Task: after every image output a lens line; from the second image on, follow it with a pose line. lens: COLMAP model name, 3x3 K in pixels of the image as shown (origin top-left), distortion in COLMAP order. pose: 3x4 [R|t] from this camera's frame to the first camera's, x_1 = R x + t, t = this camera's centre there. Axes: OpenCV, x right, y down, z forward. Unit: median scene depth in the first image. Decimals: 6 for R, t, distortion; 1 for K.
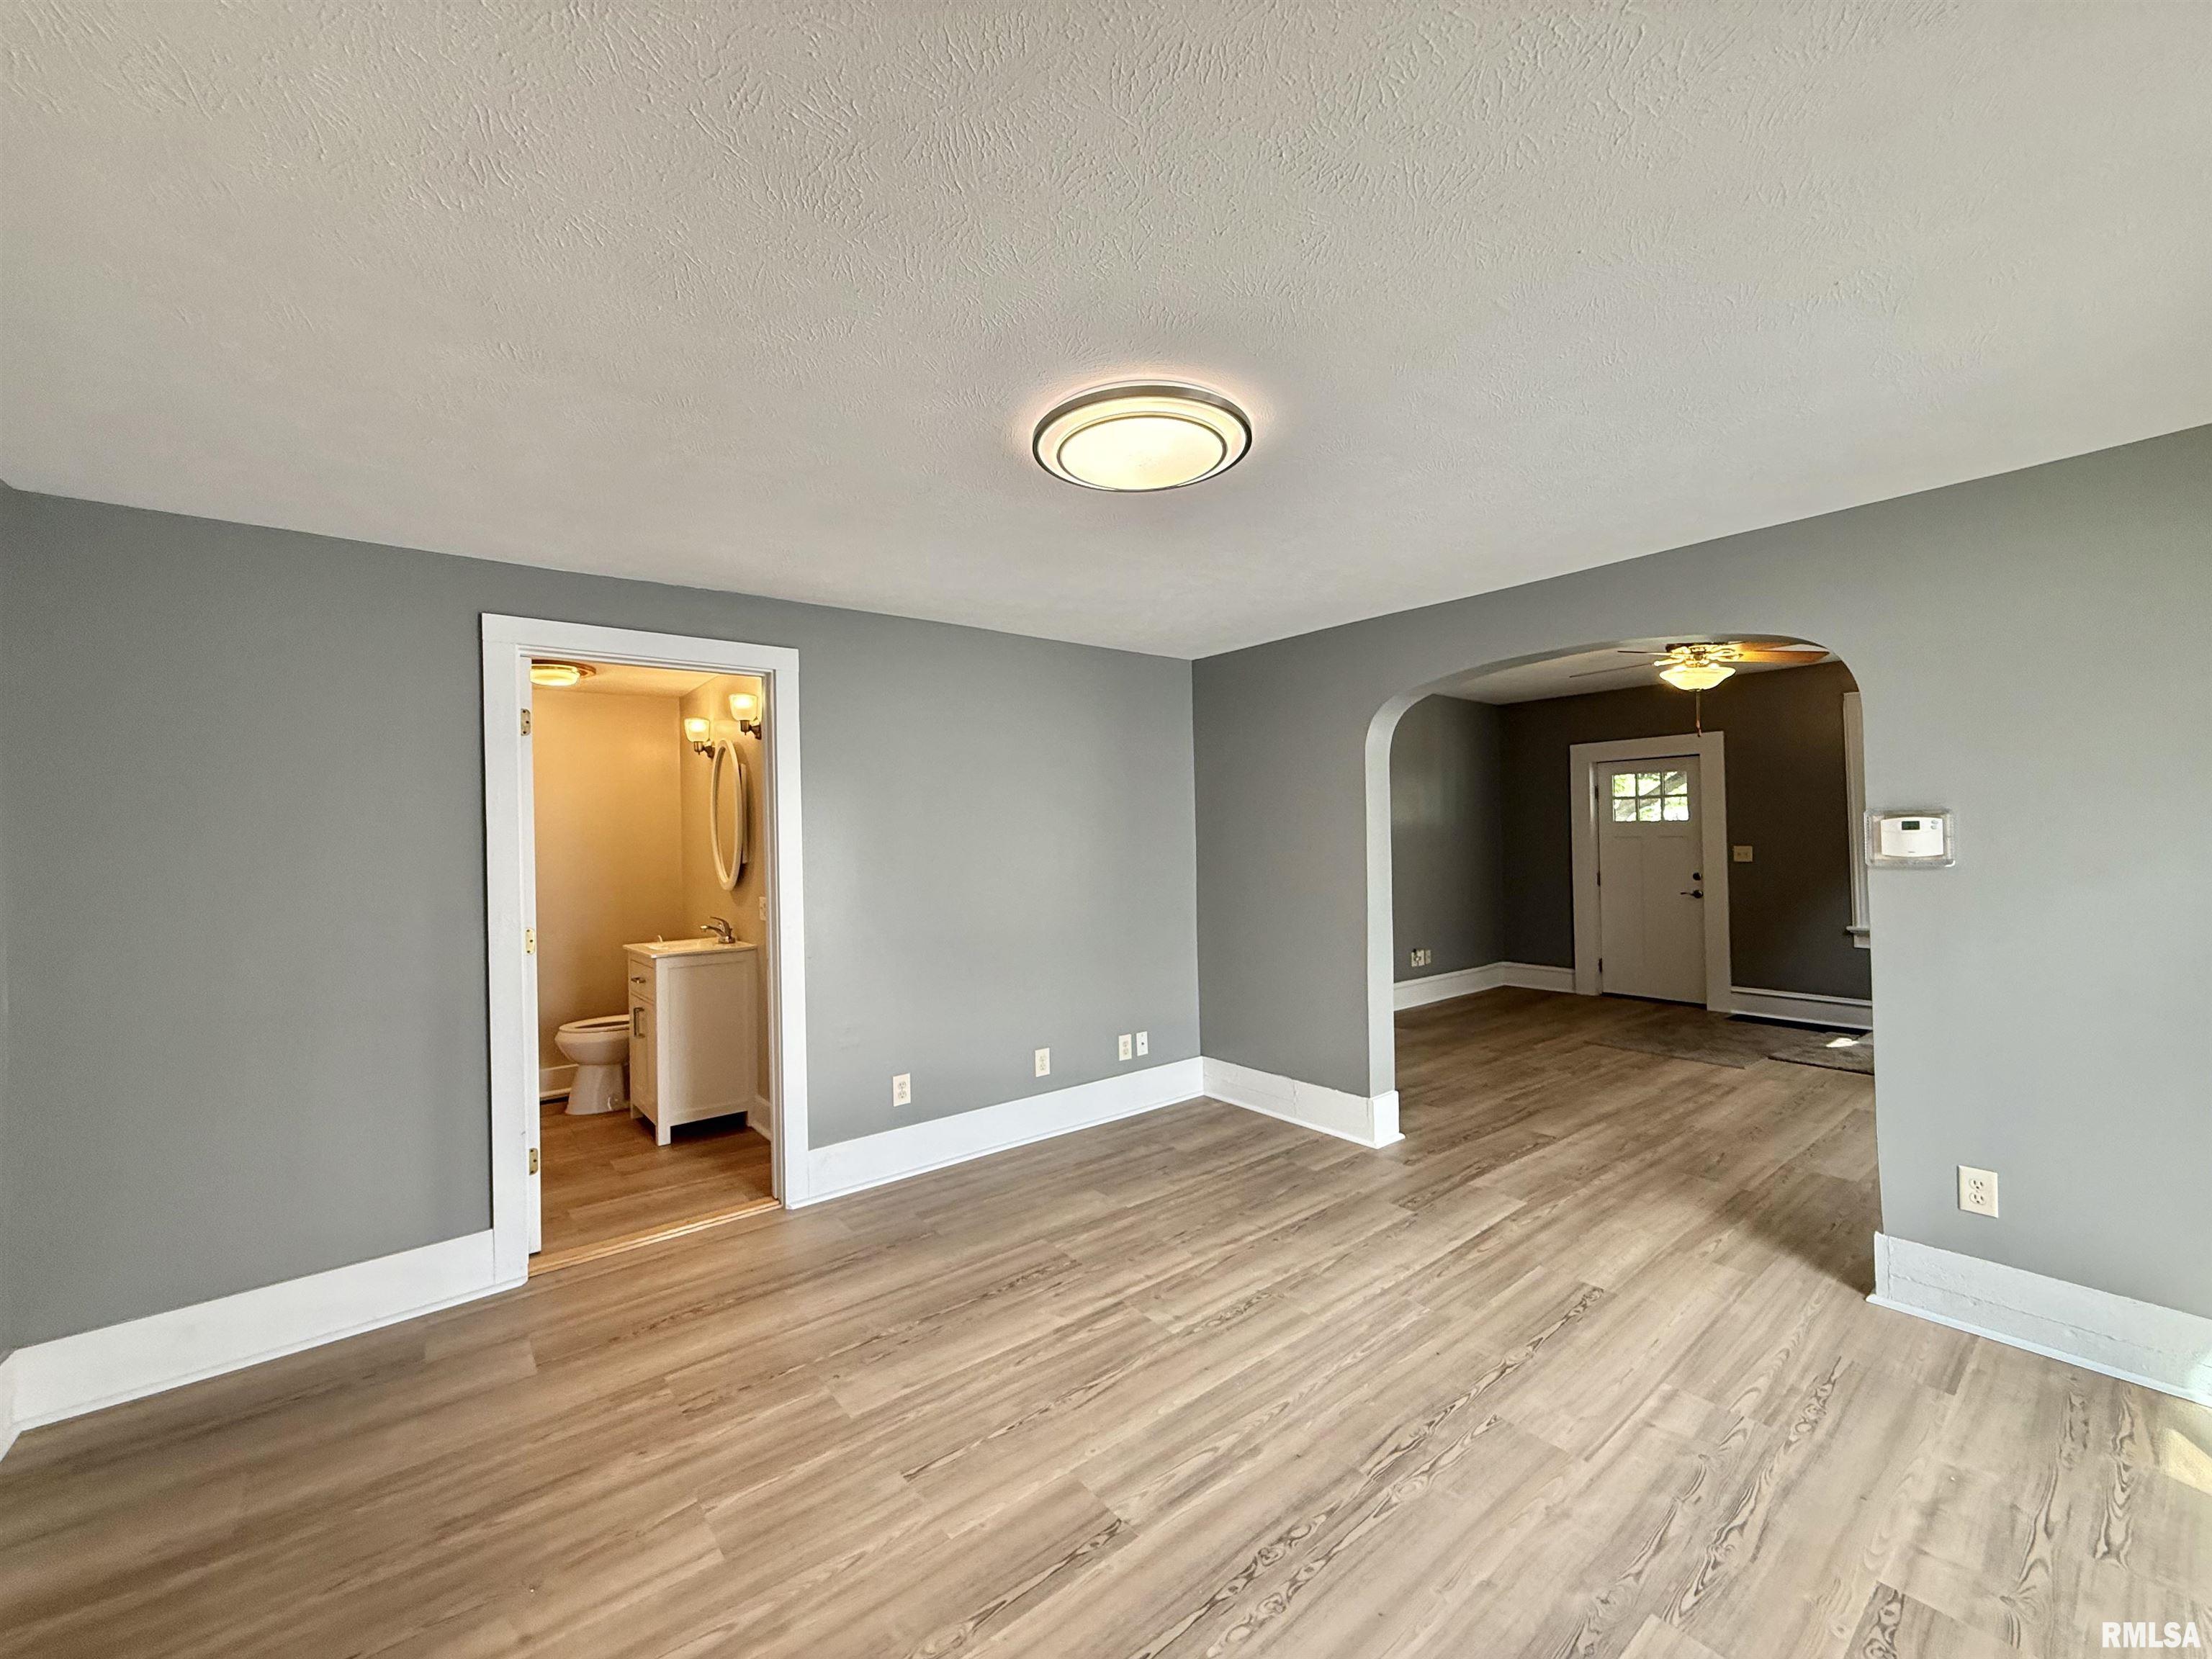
lens RADIAL K [[890.7, 0, 1128.1], [0, 890.7, 824.0], [0, 0, 1]] dist [0.033916, 0.000443]
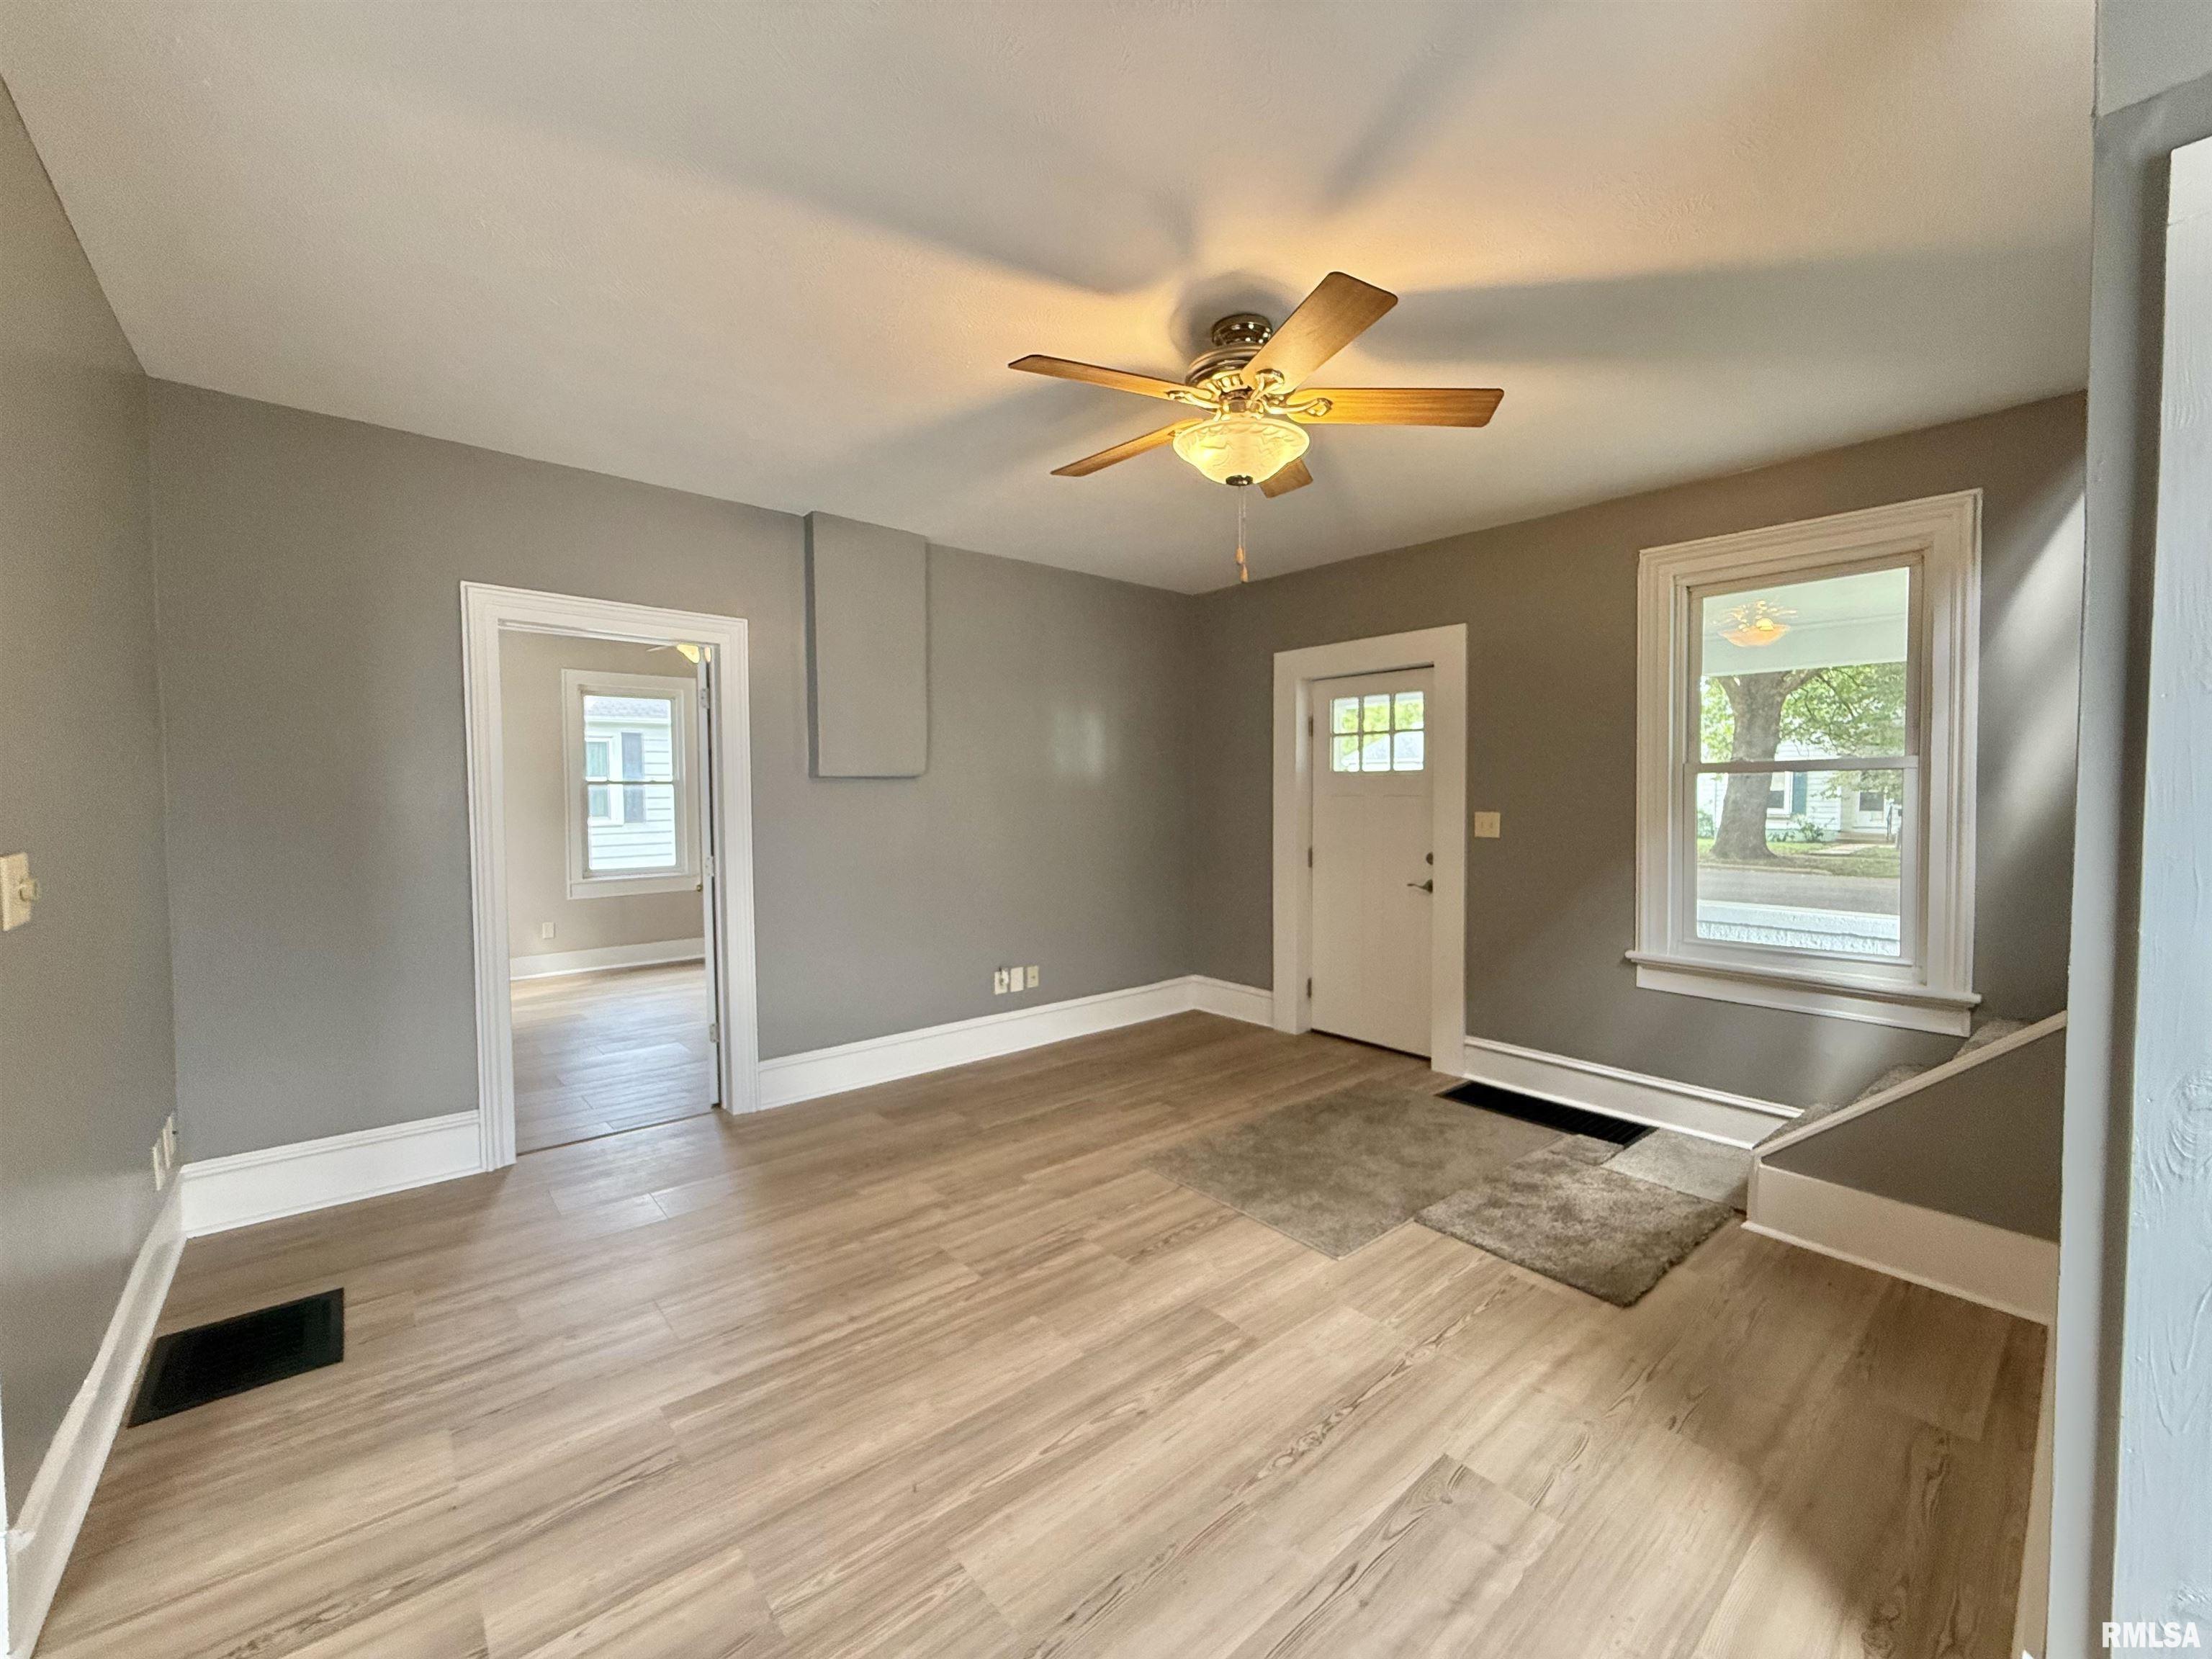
lens RADIAL K [[882.6, 0, 1106.0], [0, 882.6, 829.5], [0, 0, 1]] dist [-0.001071, 0.000242]
pose [[0.999916, 0.011808, 0.005402, 0.495032], [-0.012108, 0.998164, 0.059351, 0.004679], [-0.004692, -0.059411, 0.998223, 0.476907]]
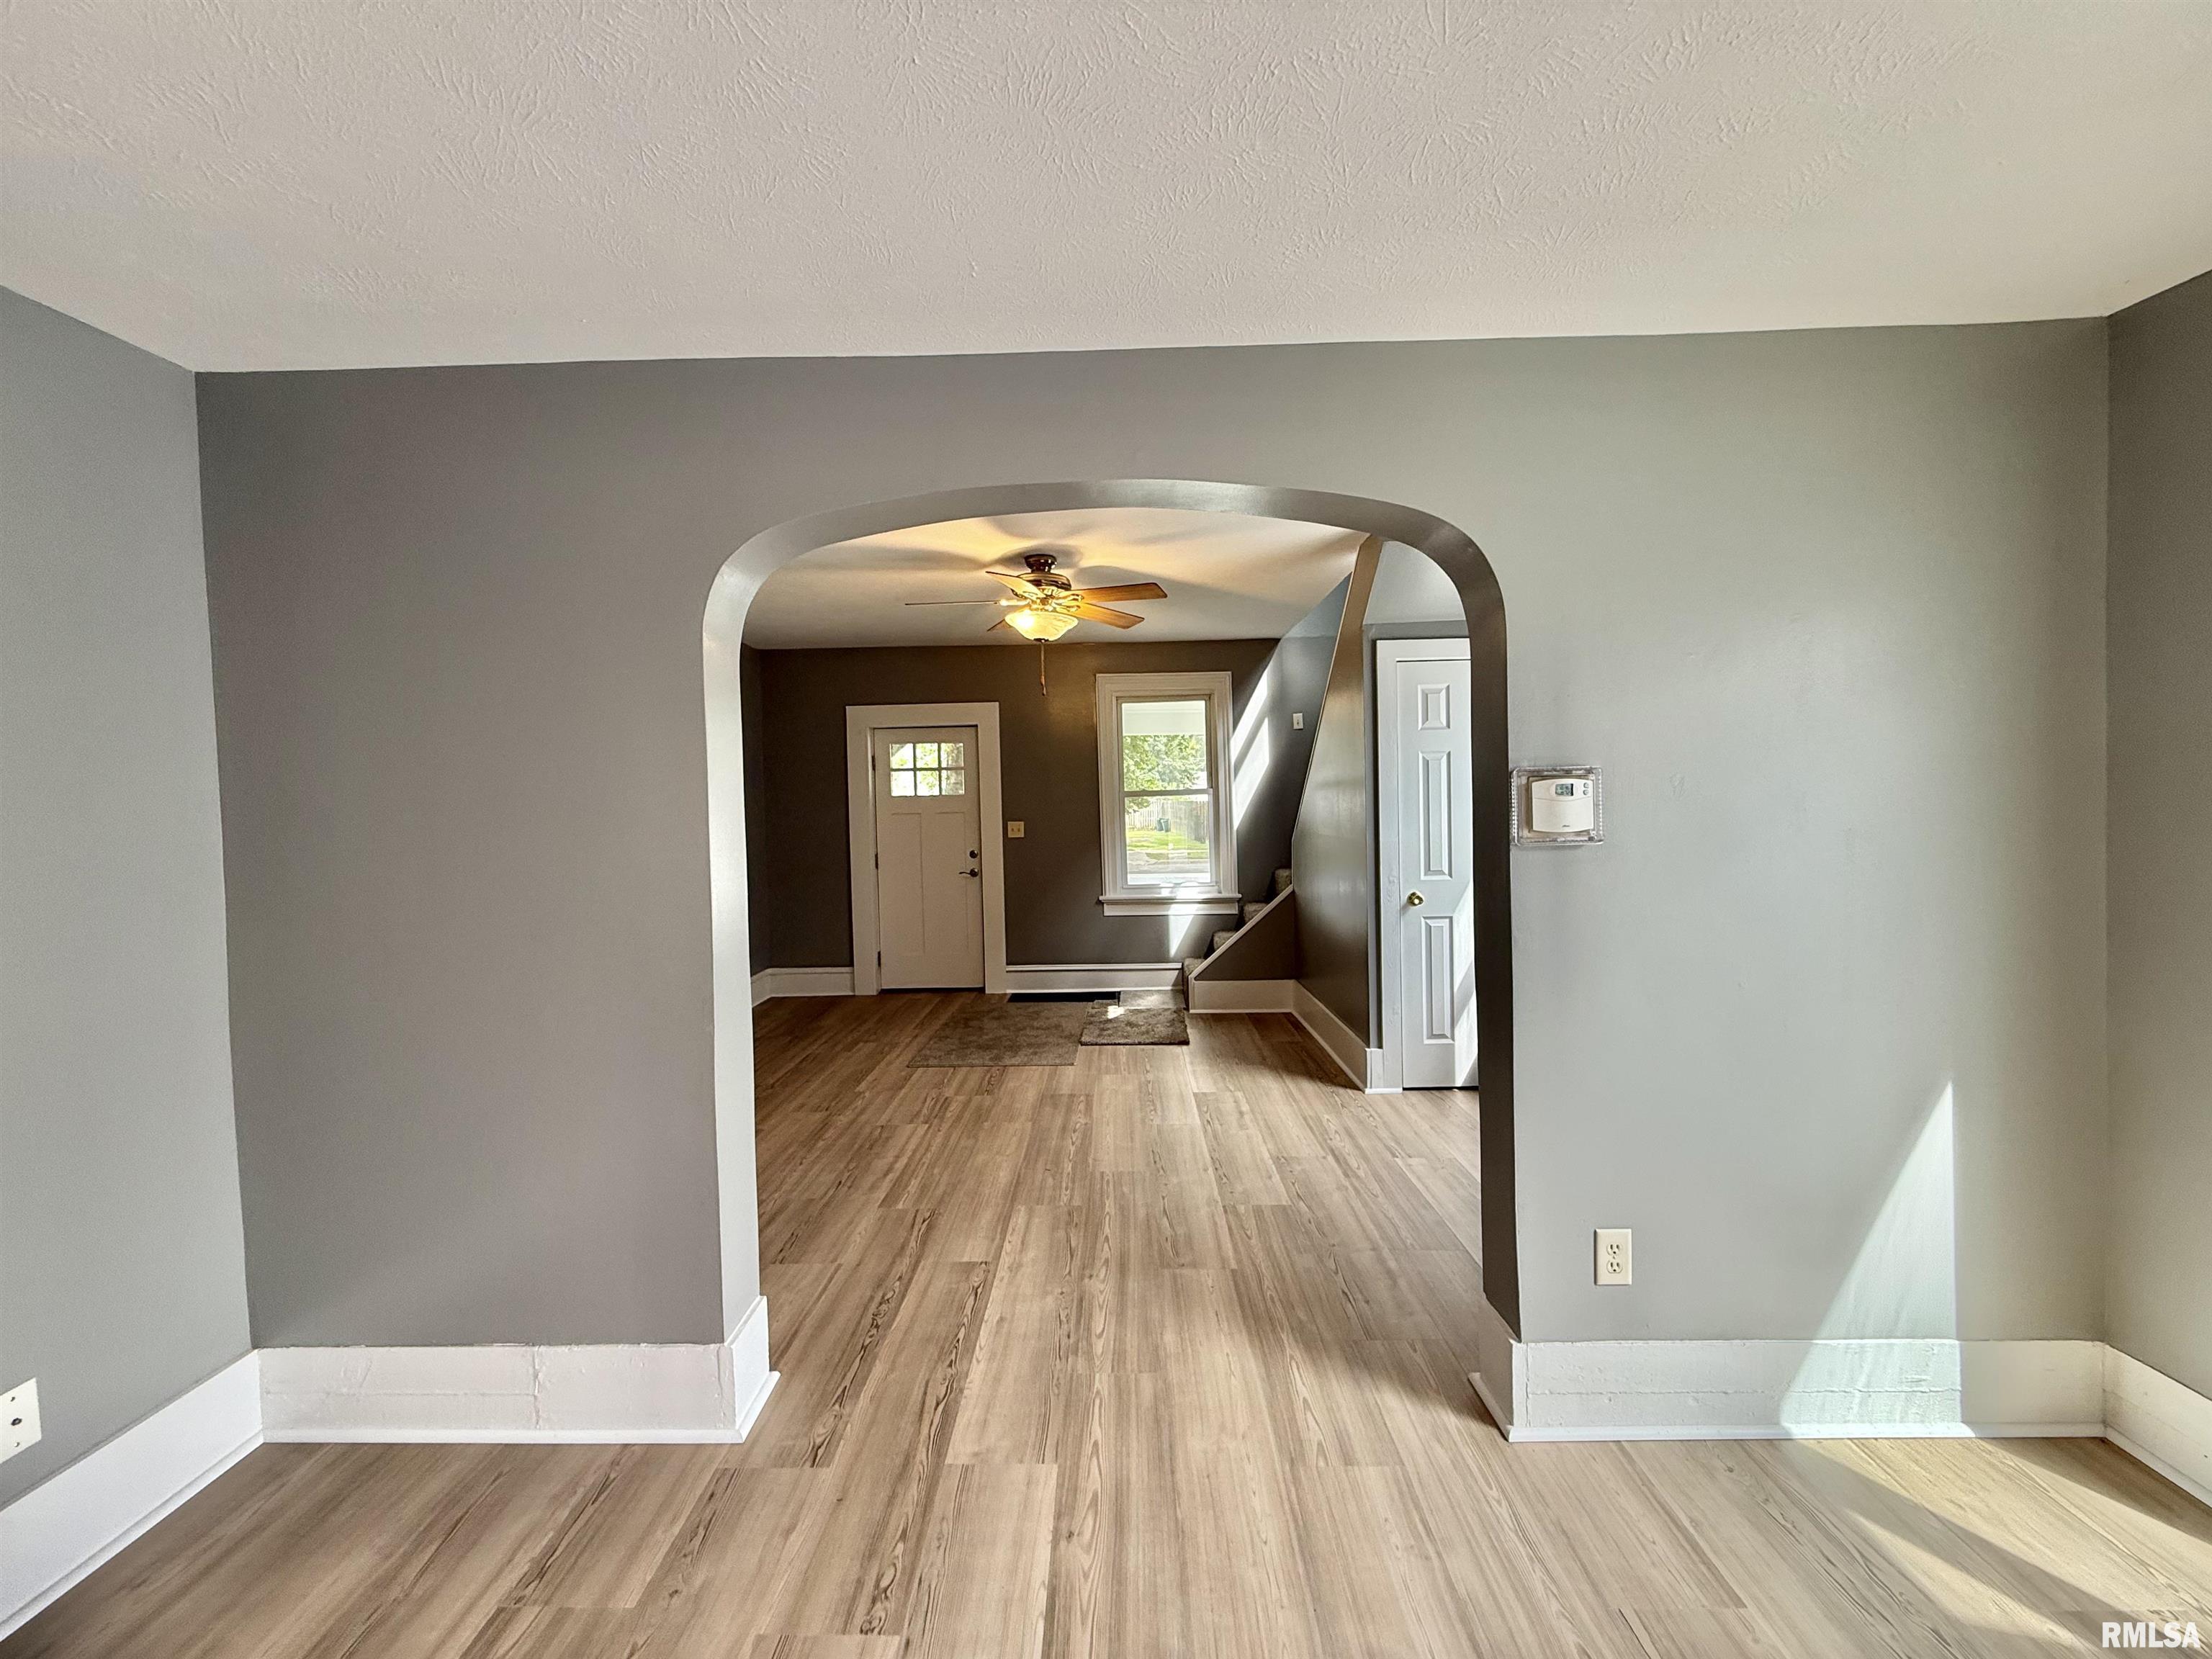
lens RADIAL K [[876.9, 0, 1100.5], [0, 876.9, 831.2], [0, 0, 1]] dist [-0.003454, -0.000142]
pose [[0.662144, -0.023196, 0.749018, 0.035833], [-0.000604, 0.999504, 0.031487, 0.005679], [-0.749376, -0.021301, 0.661802, 0.360859]]
